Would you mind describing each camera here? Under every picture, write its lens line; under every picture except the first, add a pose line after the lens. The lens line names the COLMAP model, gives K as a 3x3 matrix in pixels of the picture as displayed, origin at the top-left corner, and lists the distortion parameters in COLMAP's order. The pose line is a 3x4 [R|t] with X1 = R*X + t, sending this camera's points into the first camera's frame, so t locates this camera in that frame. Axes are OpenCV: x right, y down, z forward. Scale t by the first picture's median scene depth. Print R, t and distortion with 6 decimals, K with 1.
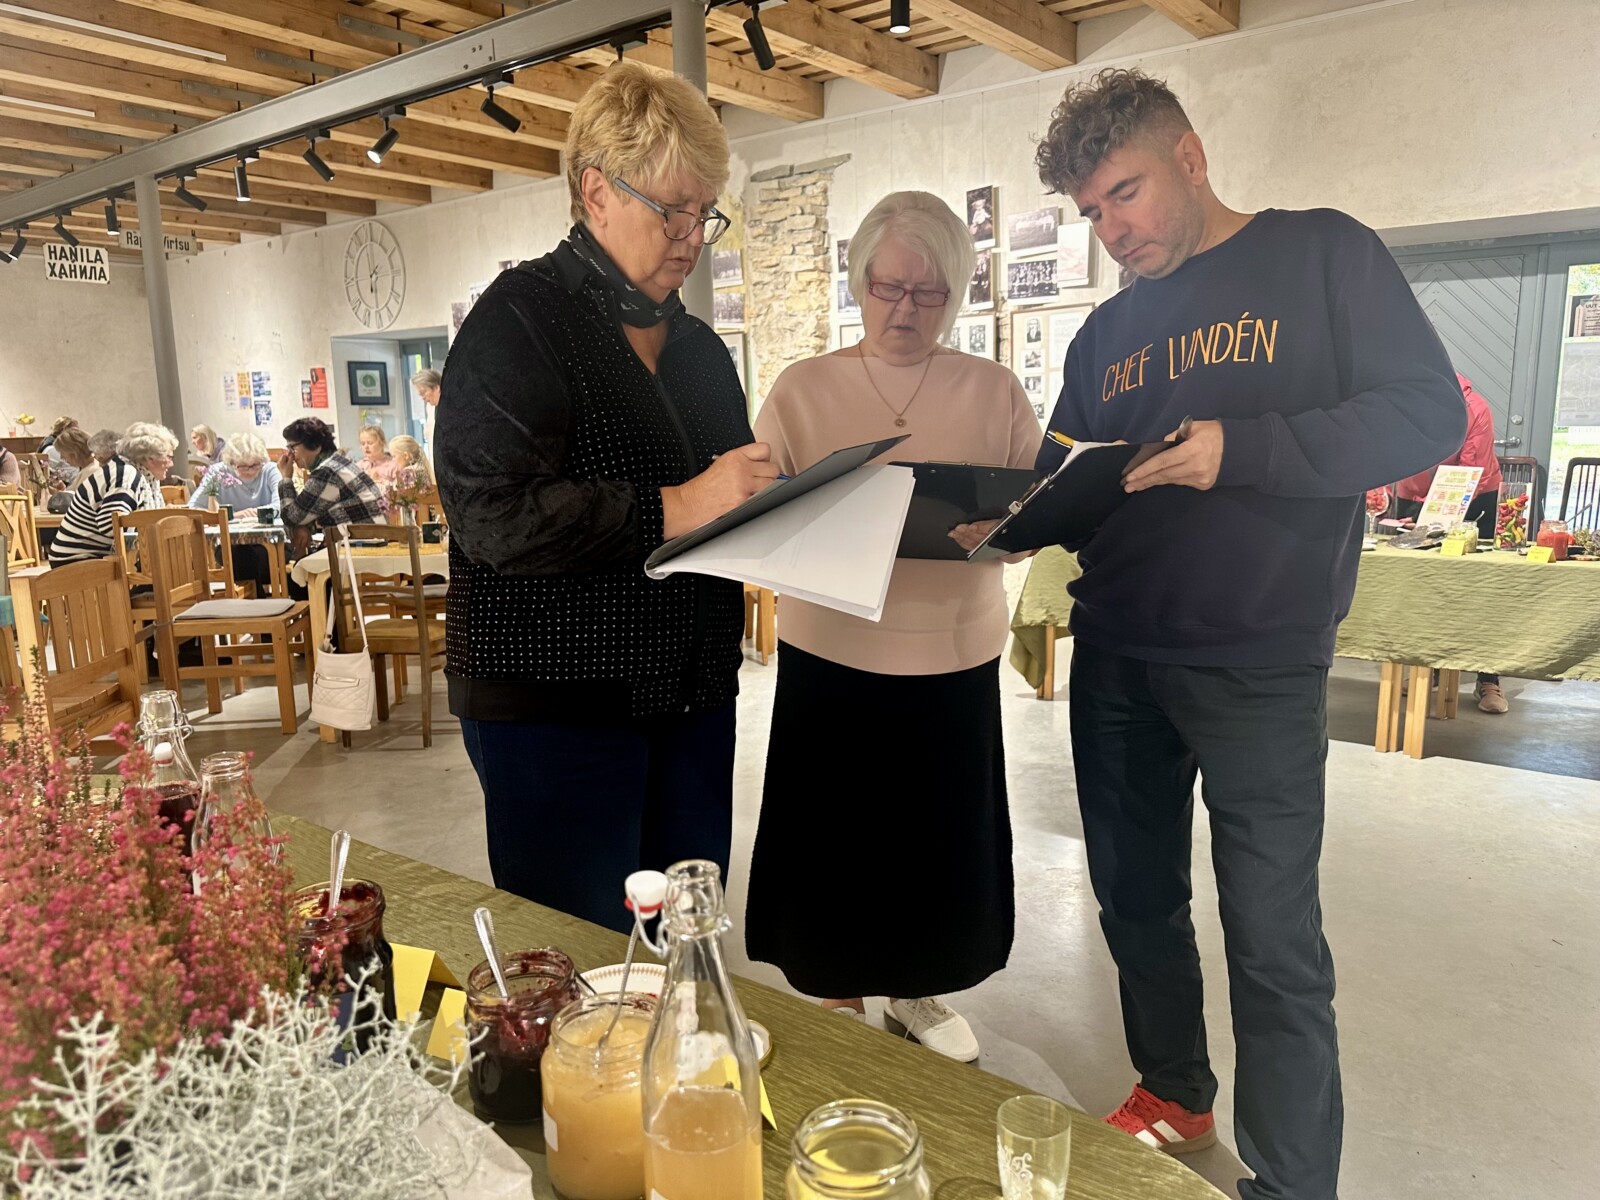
lens RADIAL K [[1138.3, 0, 794.3], [0, 1138.3, 606.2], [0, 0, 1]] dist [0.010254, -0.010413]
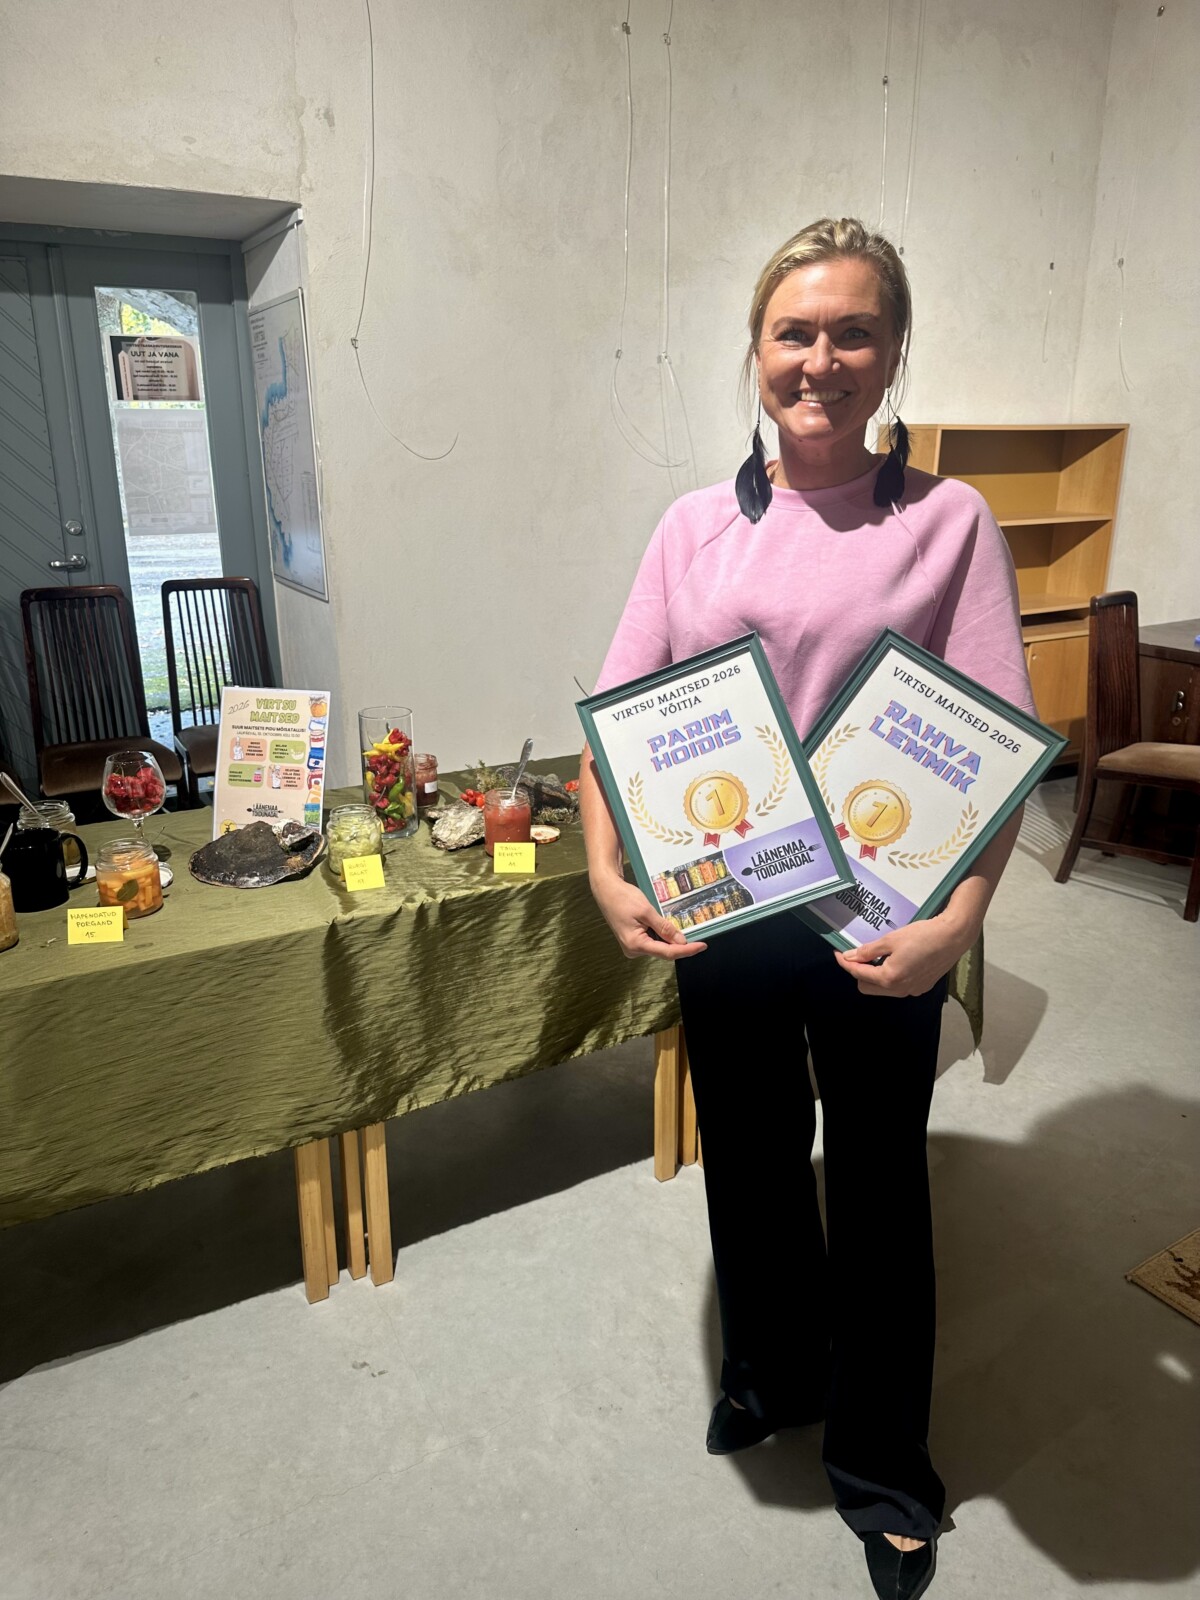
lens RADIAL K [[1138.3, 0, 606.2], [0, 1138.3, 790.6], [0, 0, 1]] dist [0.010254, -0.010413]
pose [[0.368544, -0.269117, 0.889804, 0.036951], [0.155560, 0.961536, 0.226382, -0.034325], [-0.916502, 0.054986, 0.396232, 0.136150]]
